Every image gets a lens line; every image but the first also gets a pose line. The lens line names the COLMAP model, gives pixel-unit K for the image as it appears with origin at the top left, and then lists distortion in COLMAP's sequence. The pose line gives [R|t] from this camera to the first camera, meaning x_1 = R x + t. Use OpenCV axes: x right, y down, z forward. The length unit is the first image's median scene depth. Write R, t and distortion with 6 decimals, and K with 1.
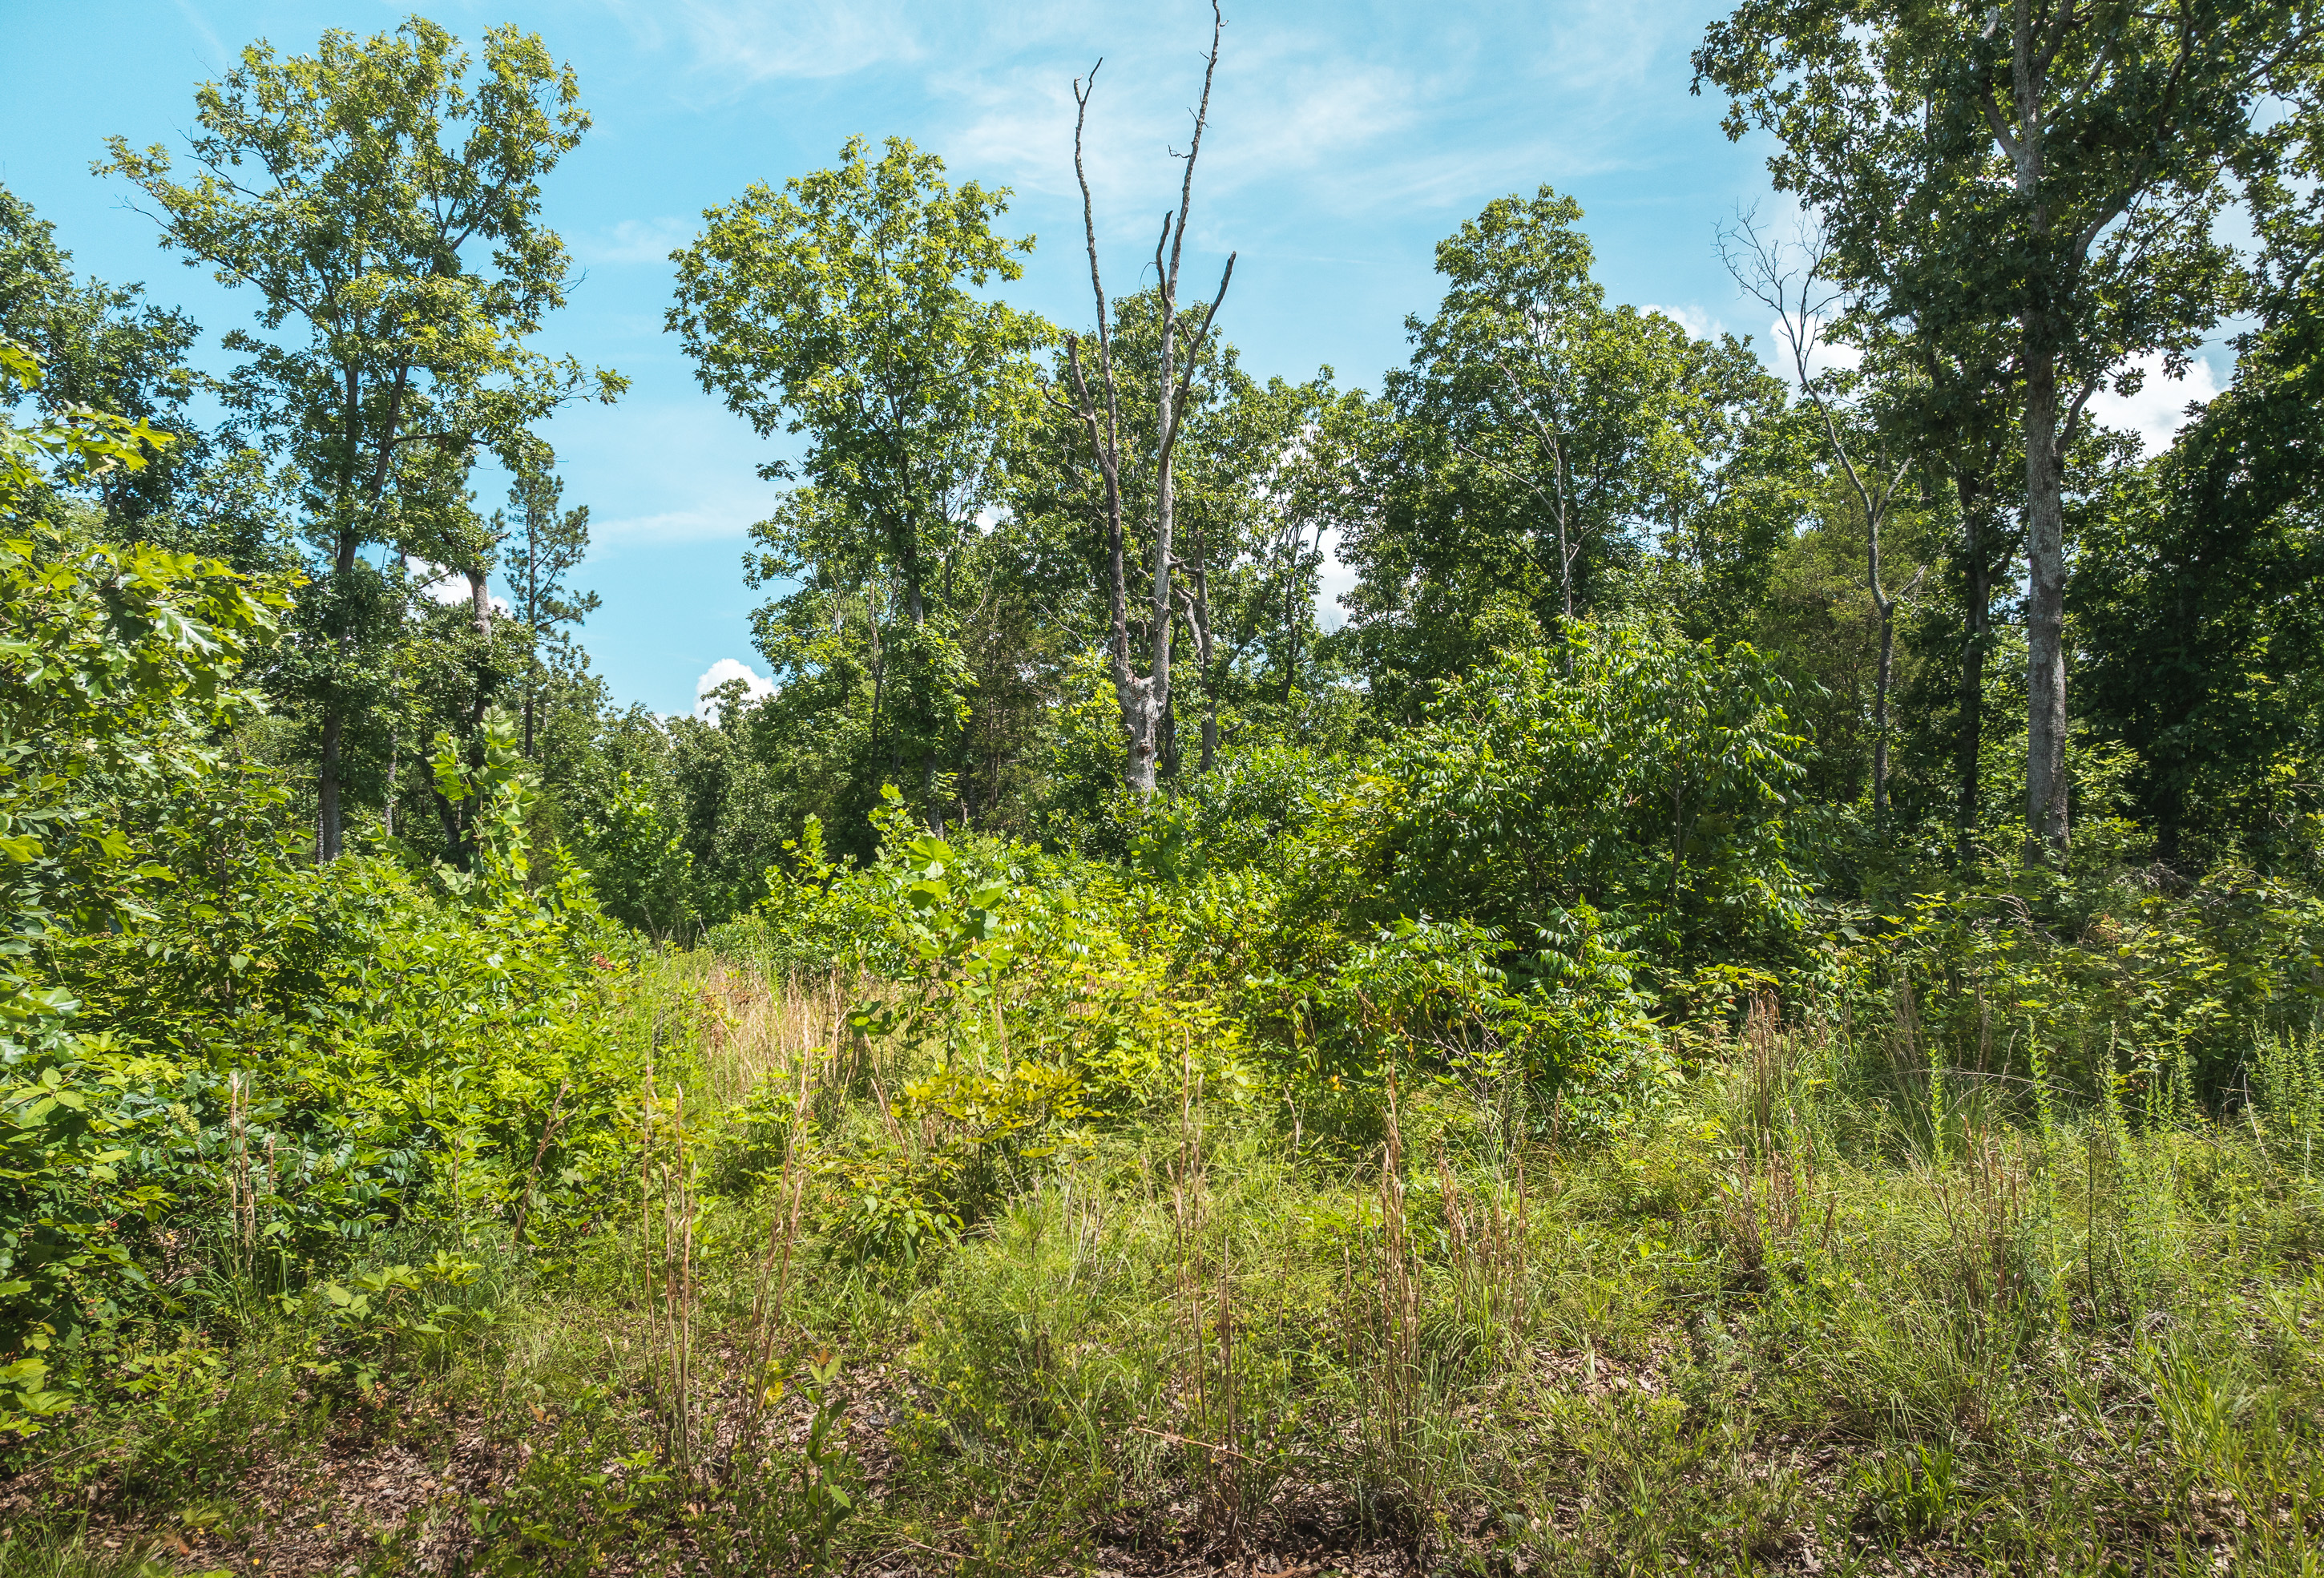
lens RADIAL K [[1678.0, 0, 1162.0], [0, 1678.0, 789.0], [0, 0, 1]] dist [-0.000858, -0.000625]
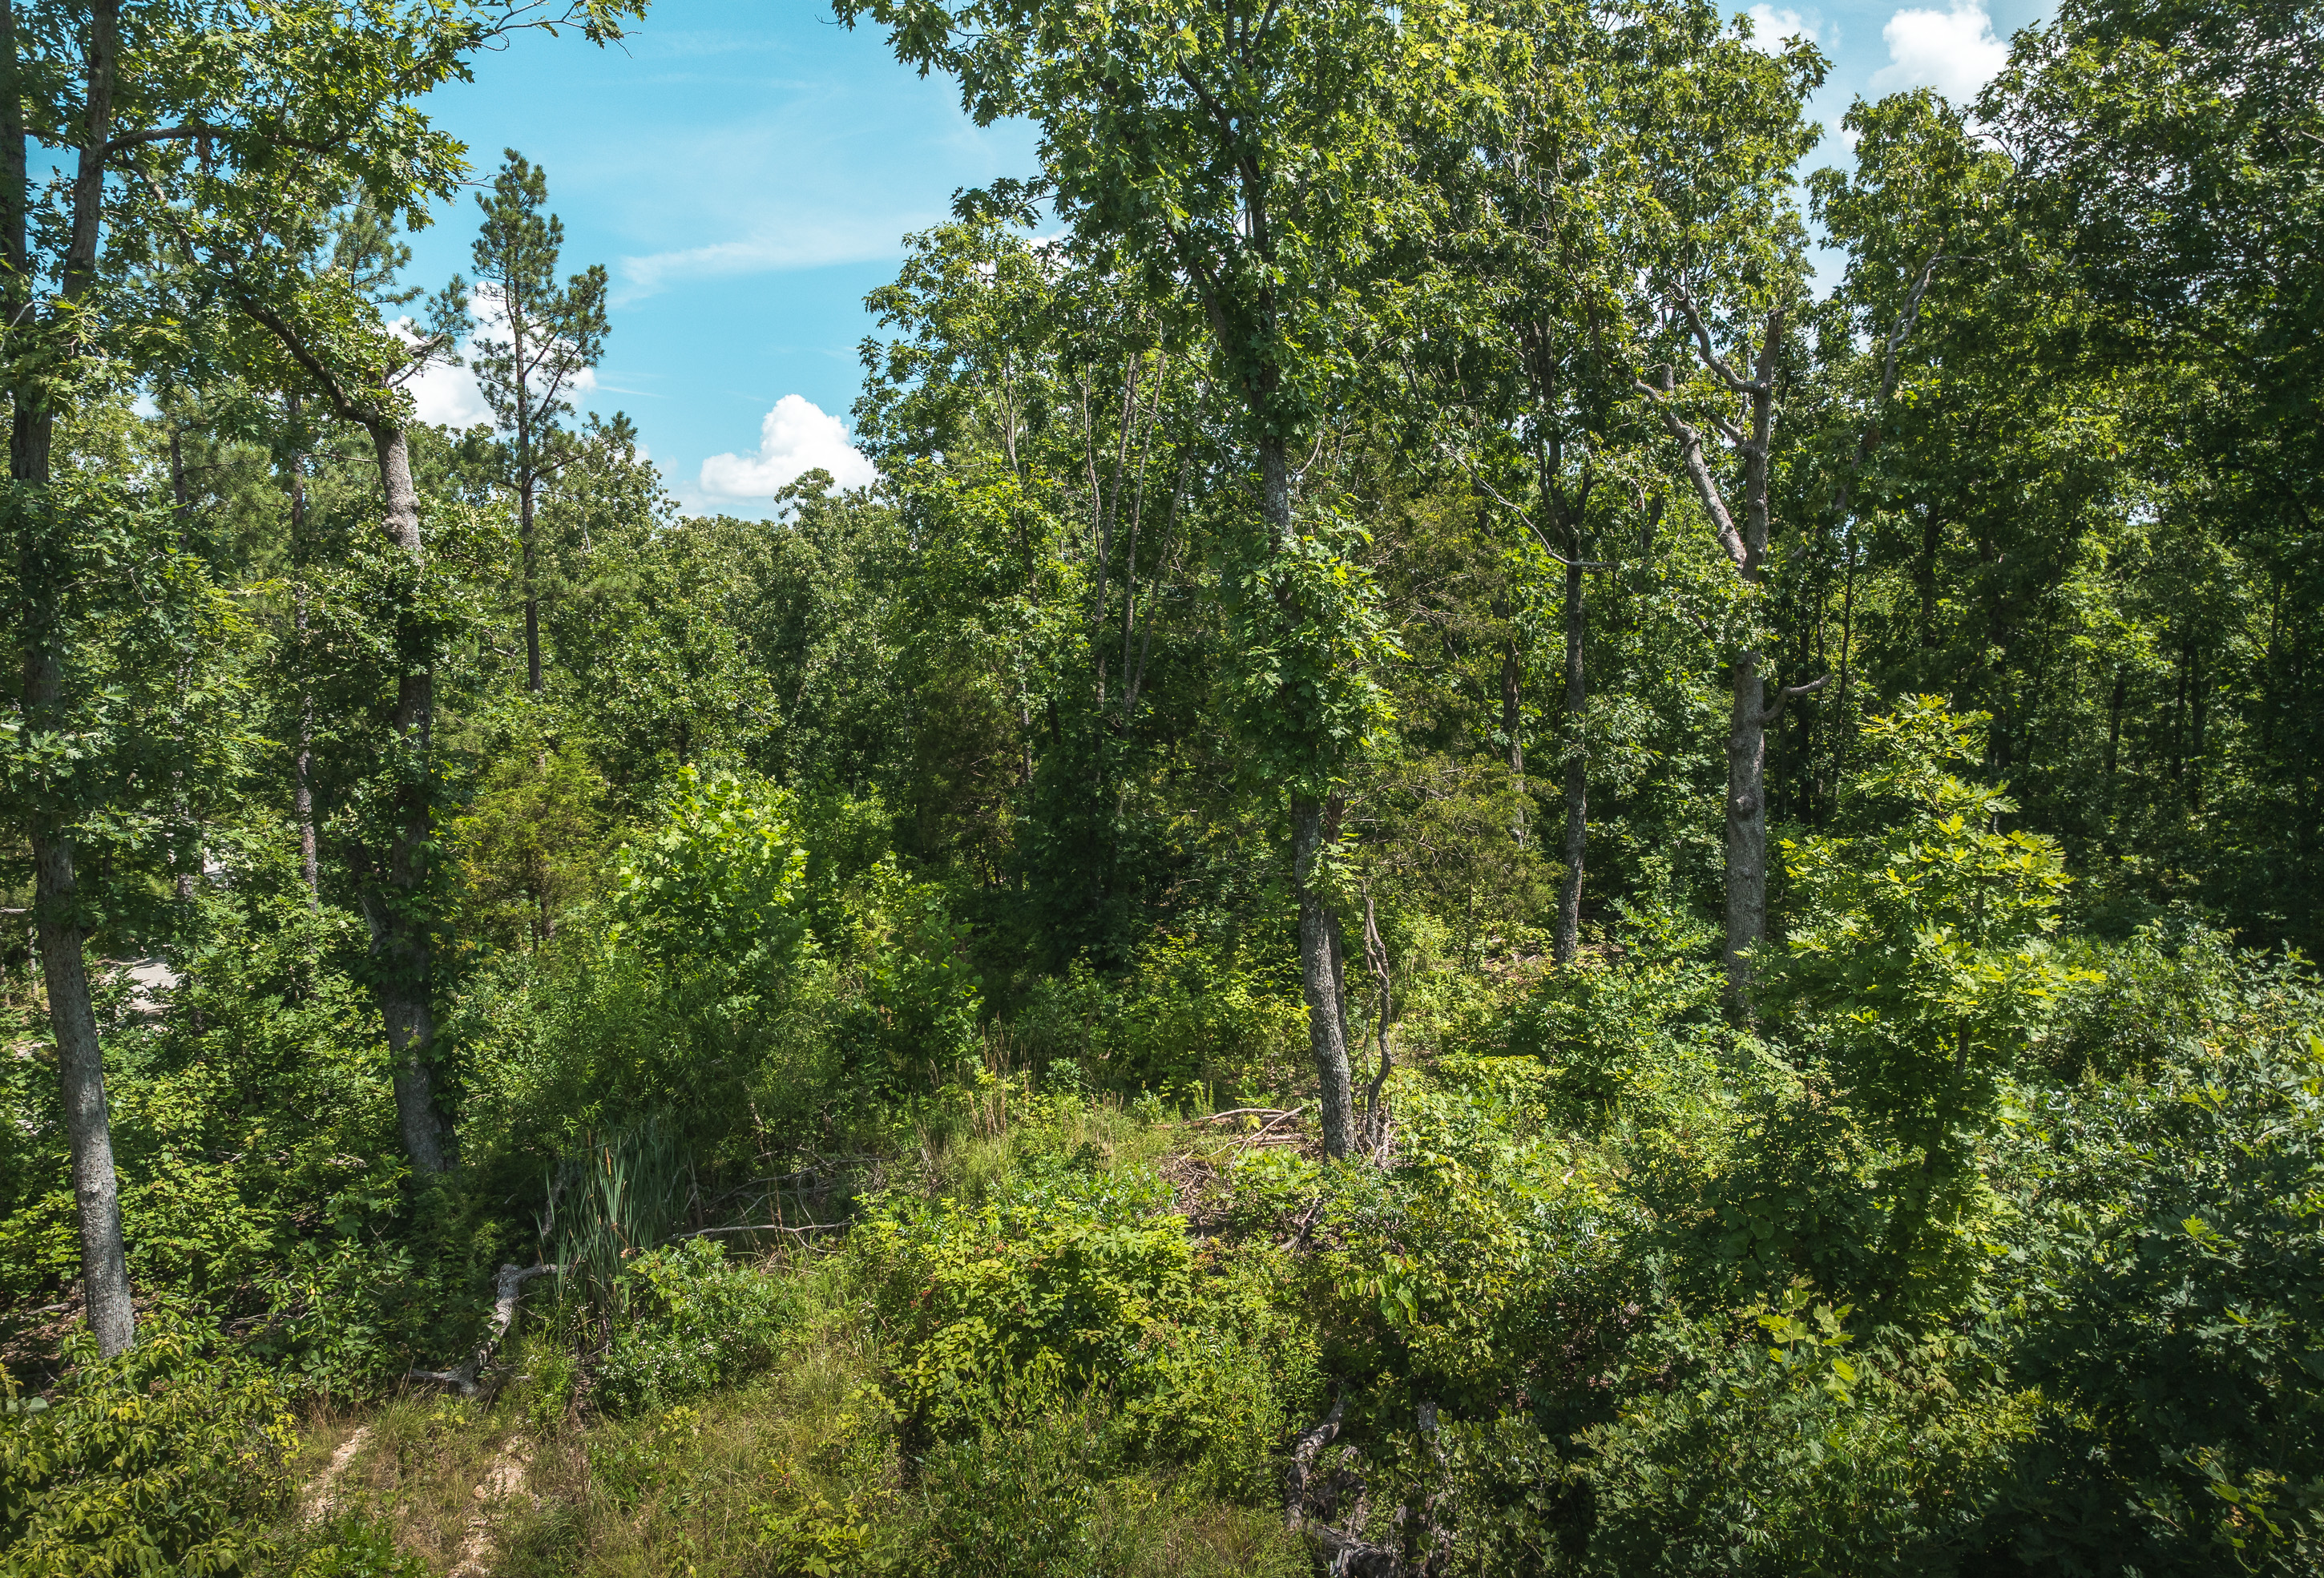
lens RADIAL K [[1678.0, 0, 1162.0], [0, 1678.0, 789.0], [0, 0, 1]] dist [-0.000858, -0.000625]
pose [[0.999321, -0.008570, -0.035848, -0.120901], [0.014123, 0.987397, 0.157632, -0.074885], [0.034045, -0.158031, 0.986847, 0.379234]]
